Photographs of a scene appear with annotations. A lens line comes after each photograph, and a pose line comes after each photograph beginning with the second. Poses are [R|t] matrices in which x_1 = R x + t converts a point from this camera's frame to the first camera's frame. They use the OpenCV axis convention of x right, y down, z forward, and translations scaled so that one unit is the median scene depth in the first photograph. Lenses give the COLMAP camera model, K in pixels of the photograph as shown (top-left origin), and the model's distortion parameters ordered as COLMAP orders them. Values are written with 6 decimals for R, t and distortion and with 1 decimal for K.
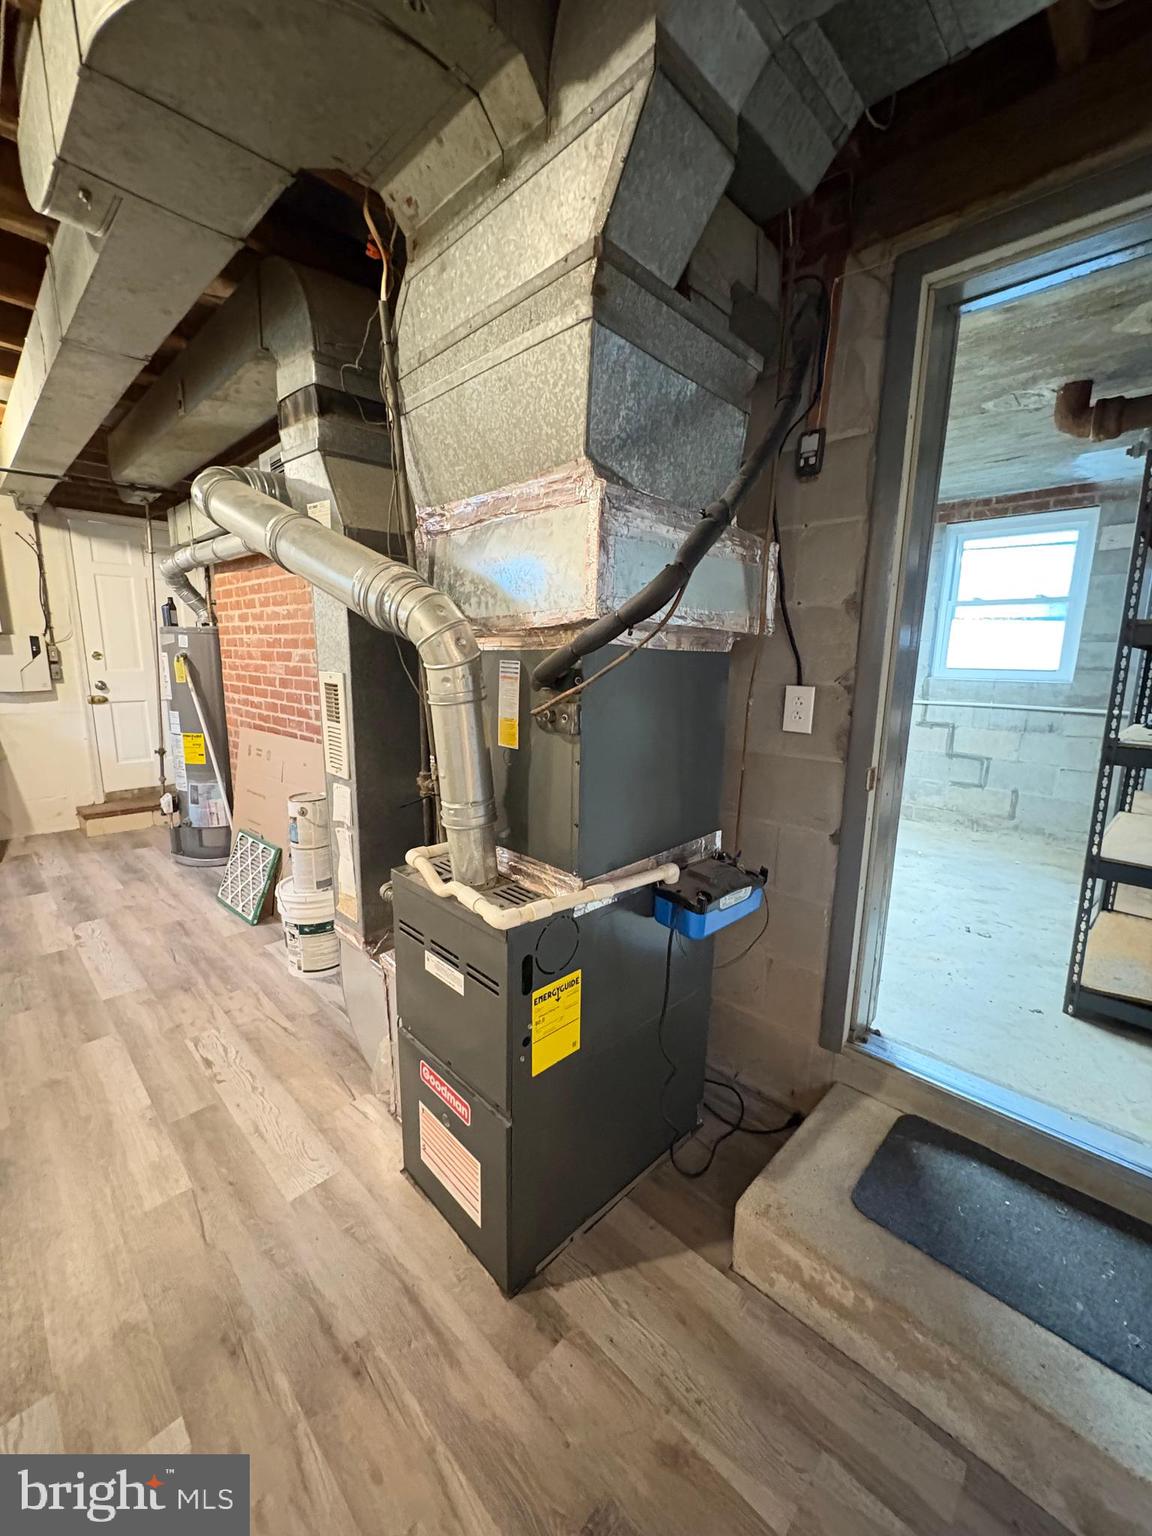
lens RADIAL K [[612.7, 0, 576.4], [0, 612.7, 769.6], [0, 0, 1]] dist [0.002307, 0.000492]
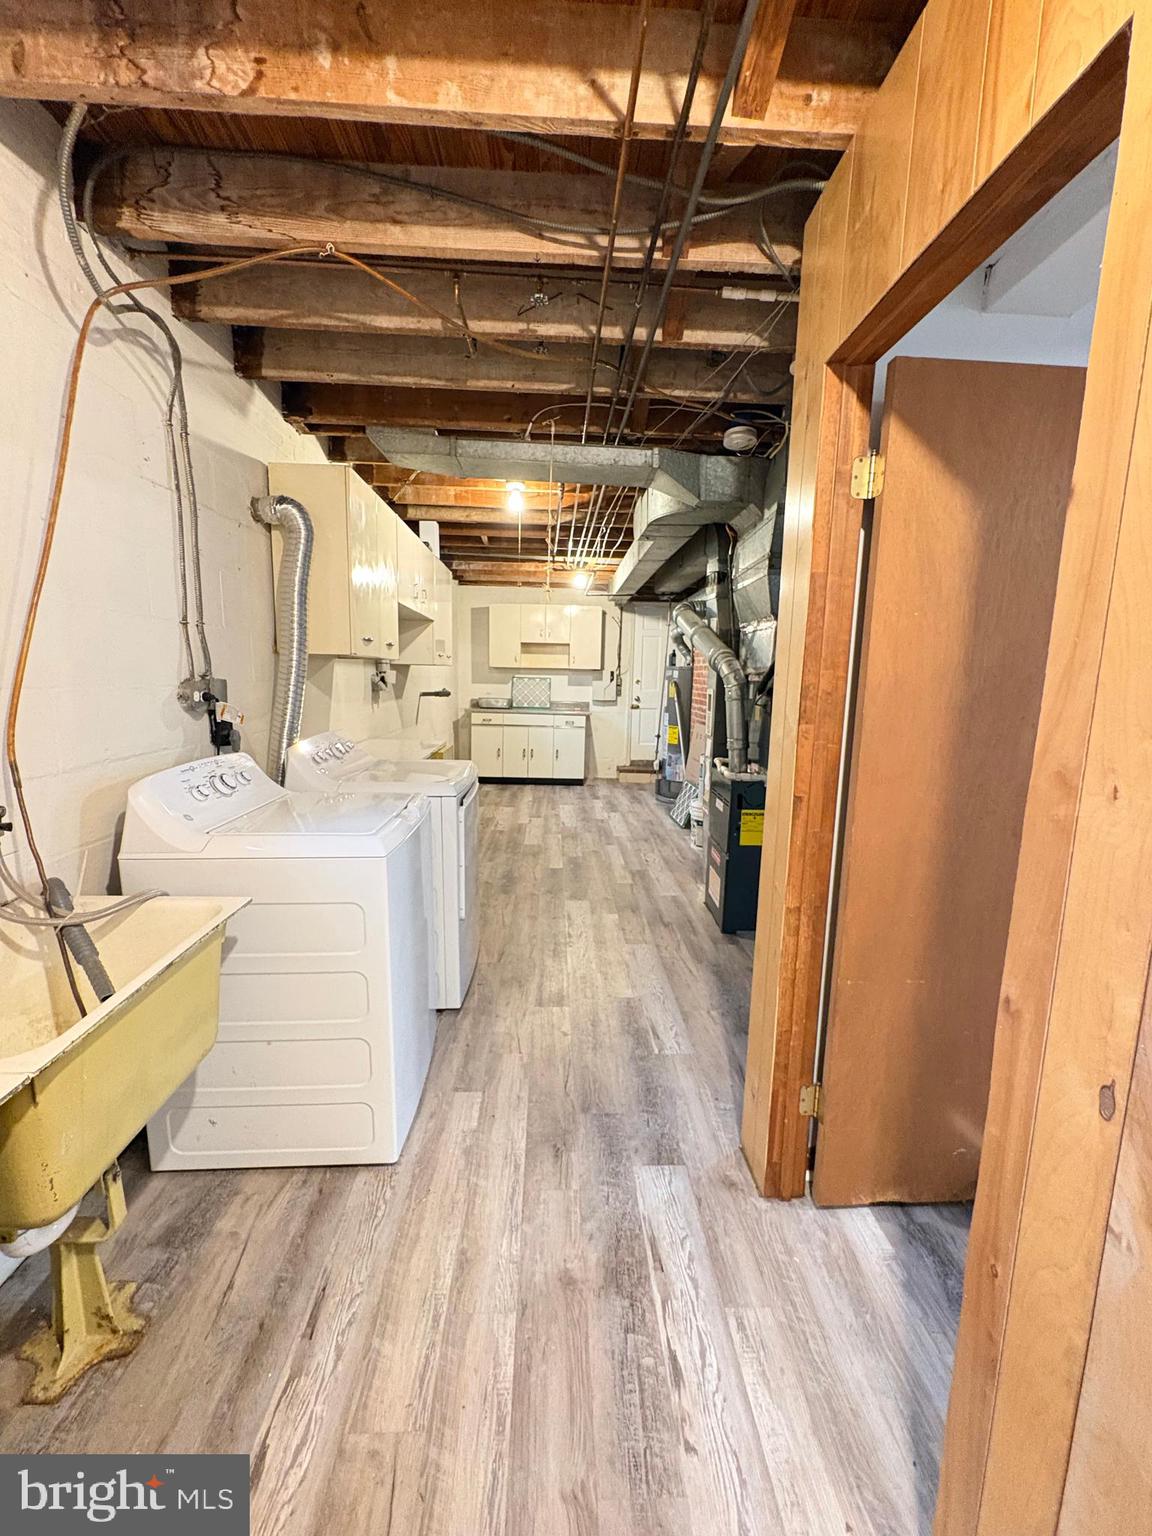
lens RADIAL K [[612.7, 0, 583.8], [0, 612.7, 762.2], [0, 0, 1]] dist [0.002307, 0.000492]
pose [[0.729564, 0.099330, -0.676661, 0.396745], [-0.139162, 0.990259, -0.004678, 0.090353], [0.669605, 0.097579, 0.736279, -0.468365]]
